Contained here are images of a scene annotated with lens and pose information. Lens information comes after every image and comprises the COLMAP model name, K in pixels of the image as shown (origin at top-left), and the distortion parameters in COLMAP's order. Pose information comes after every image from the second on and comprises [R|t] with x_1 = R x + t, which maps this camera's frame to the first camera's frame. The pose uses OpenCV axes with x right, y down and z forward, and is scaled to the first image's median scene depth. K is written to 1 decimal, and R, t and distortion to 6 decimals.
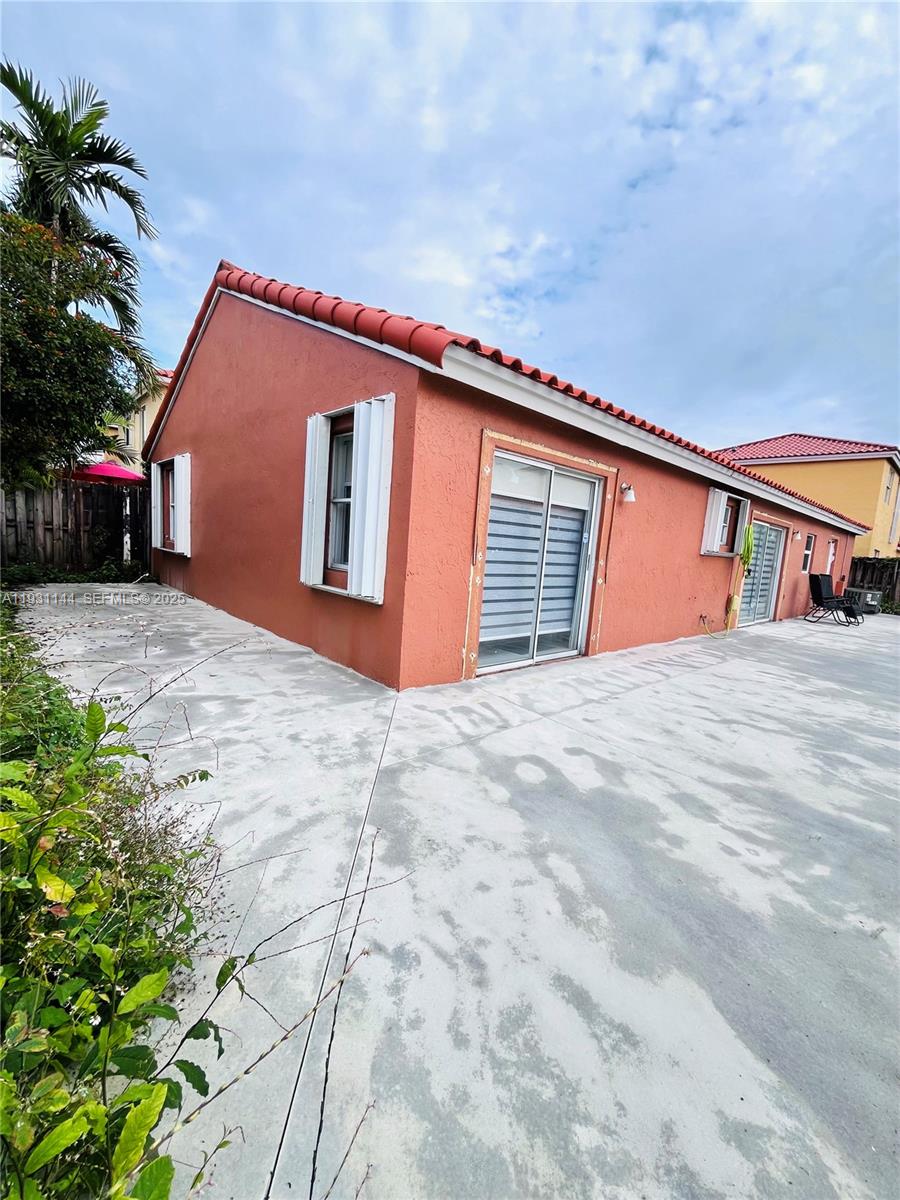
lens RADIAL K [[488.1, 0, 451.1], [0, 488.1, 599.5], [0, 0, 1]] dist [-0.003201, 0.000721]
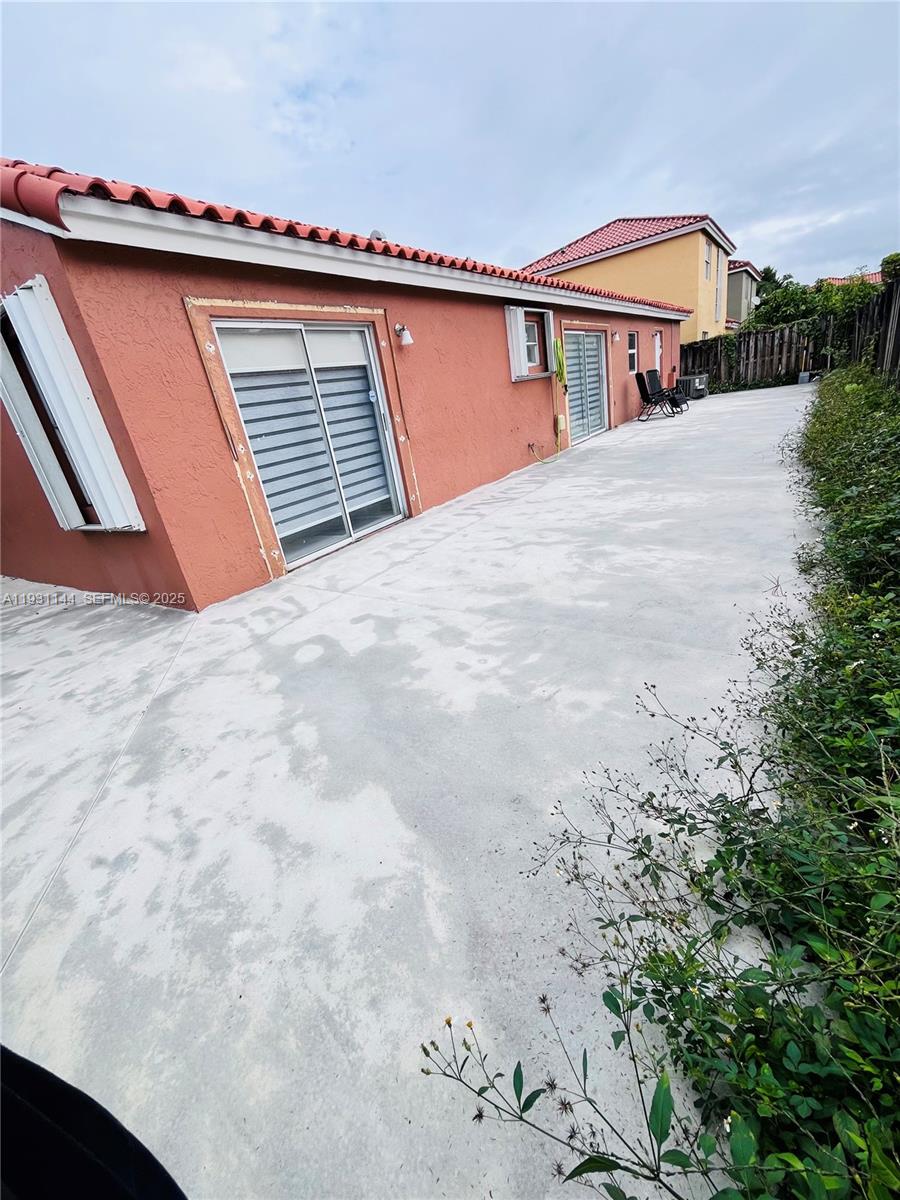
lens RADIAL K [[488.1, 0, 451.0], [0, 488.1, 601.7], [0, 0, 1]] dist [-0.003201, 0.000721]
pose [[0.944493, -0.300250, 0.133350, 0.255088], [0.255530, 0.926499, 0.276231, 0.029158], [-0.206487, -0.226823, 0.951795, -0.029682]]
